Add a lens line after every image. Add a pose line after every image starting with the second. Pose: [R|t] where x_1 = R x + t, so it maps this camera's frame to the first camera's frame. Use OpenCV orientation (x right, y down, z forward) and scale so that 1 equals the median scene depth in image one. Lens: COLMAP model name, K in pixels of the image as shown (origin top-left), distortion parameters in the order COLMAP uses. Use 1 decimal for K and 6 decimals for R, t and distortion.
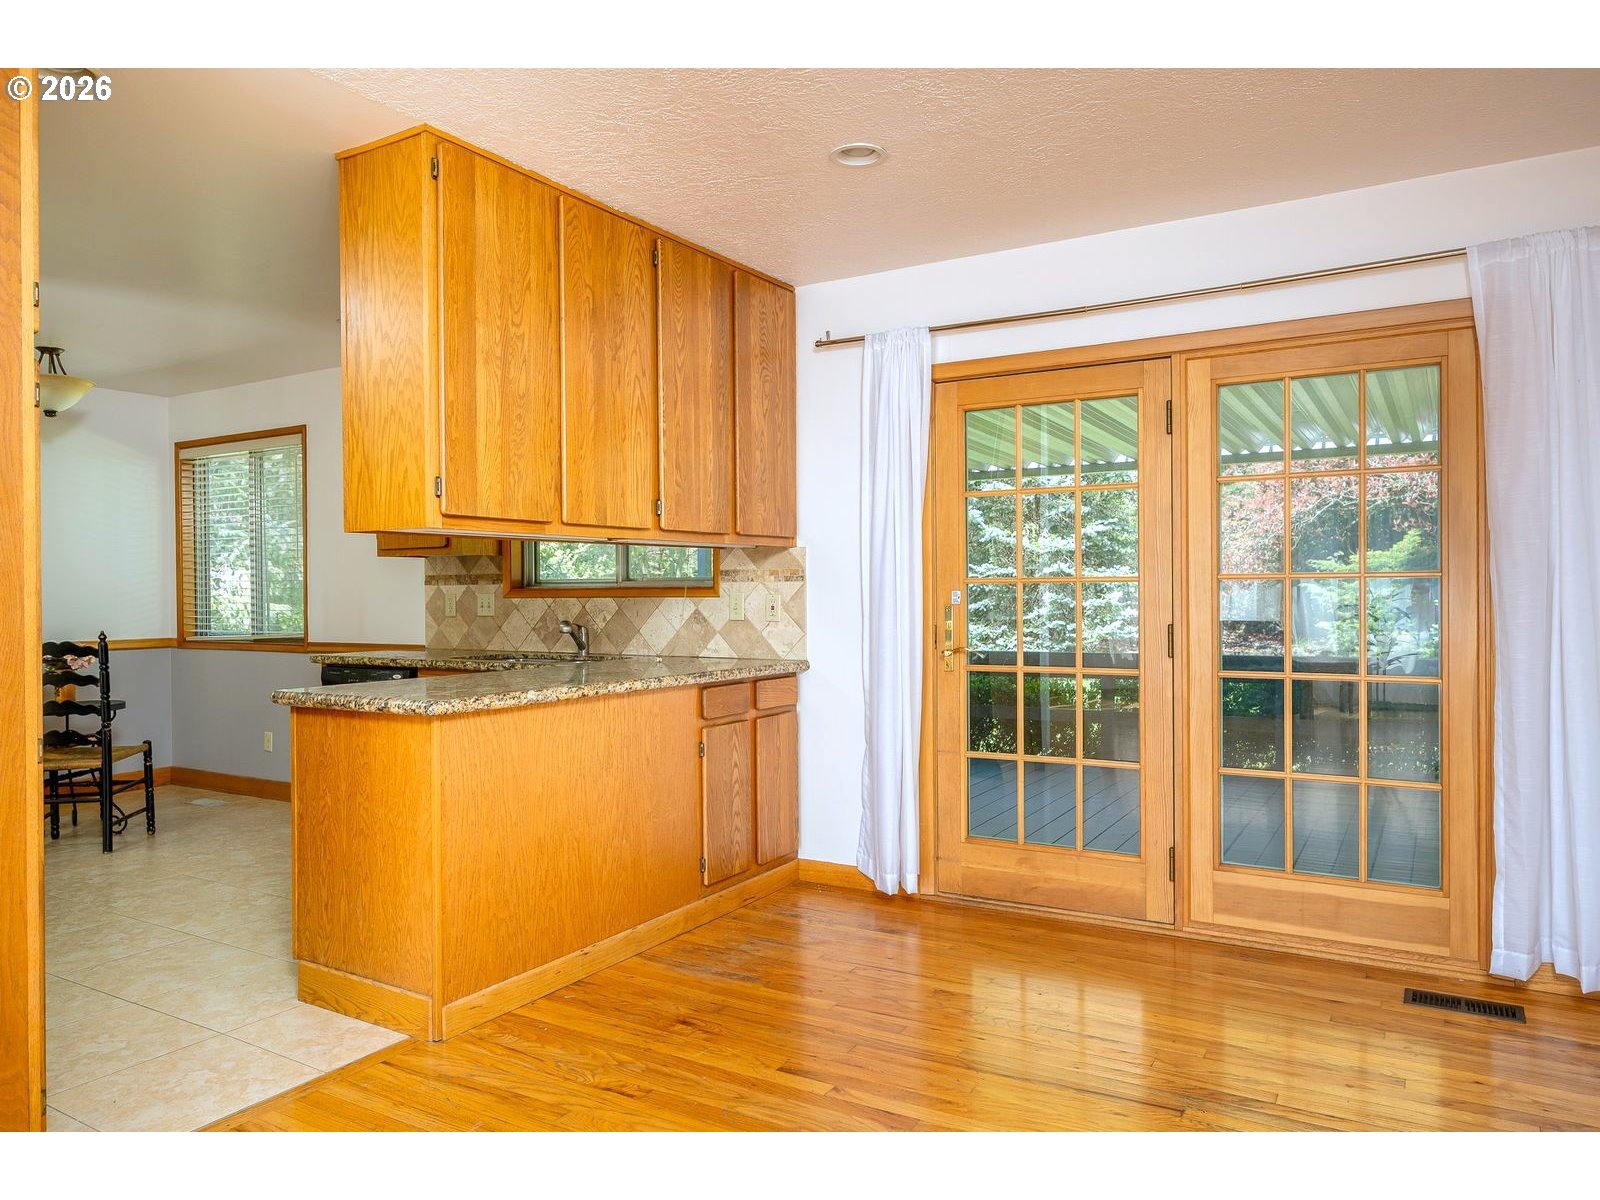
lens RADIAL K [[1010.2, 0, 836.2], [0, 1010.2, 597.3], [0, 0, 1]] dist [-0.025681, 0.001362]
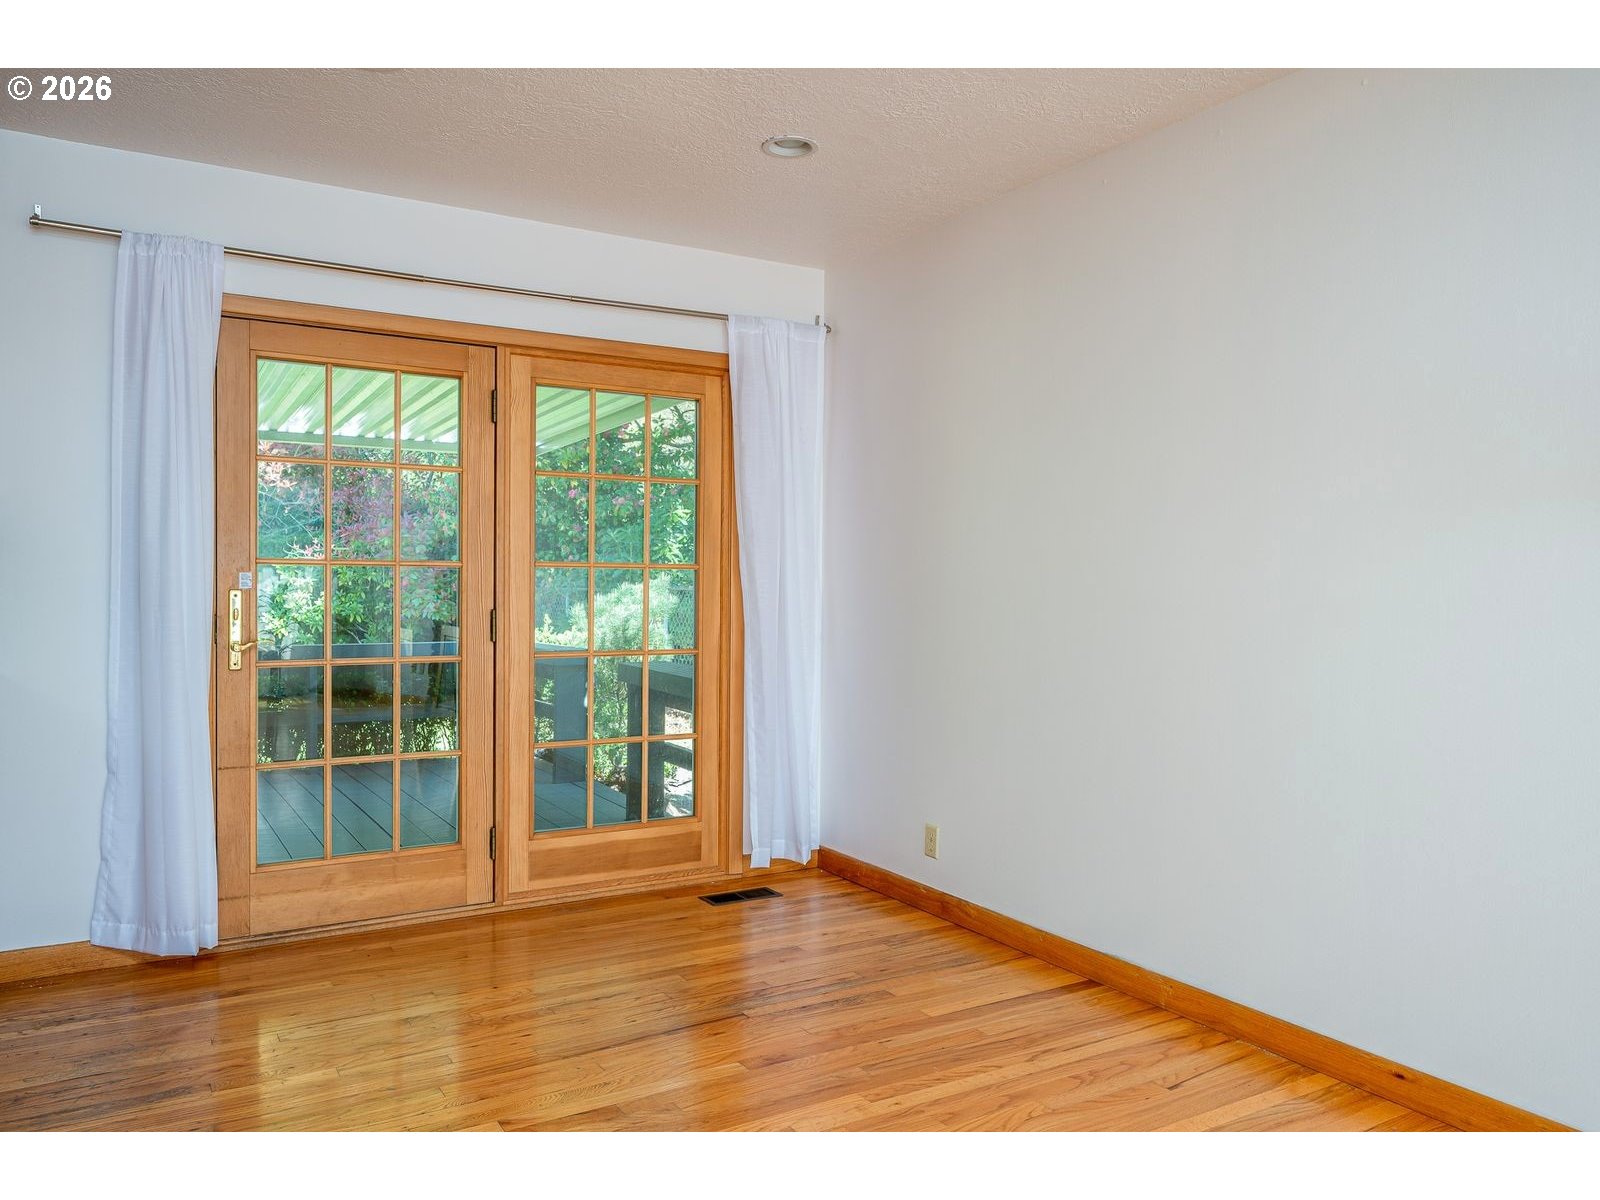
lens RADIAL K [[1010.2, 0, 836.2], [0, 1010.2, 597.3], [0, 0, 1]] dist [-0.025681, 0.001362]
pose [[0.525339, -0.000892, 0.850893, -0.356352], [-0.005418, 0.999976, 0.004393, 0.008492], [-0.850876, -0.006918, 0.525321, 0.167452]]
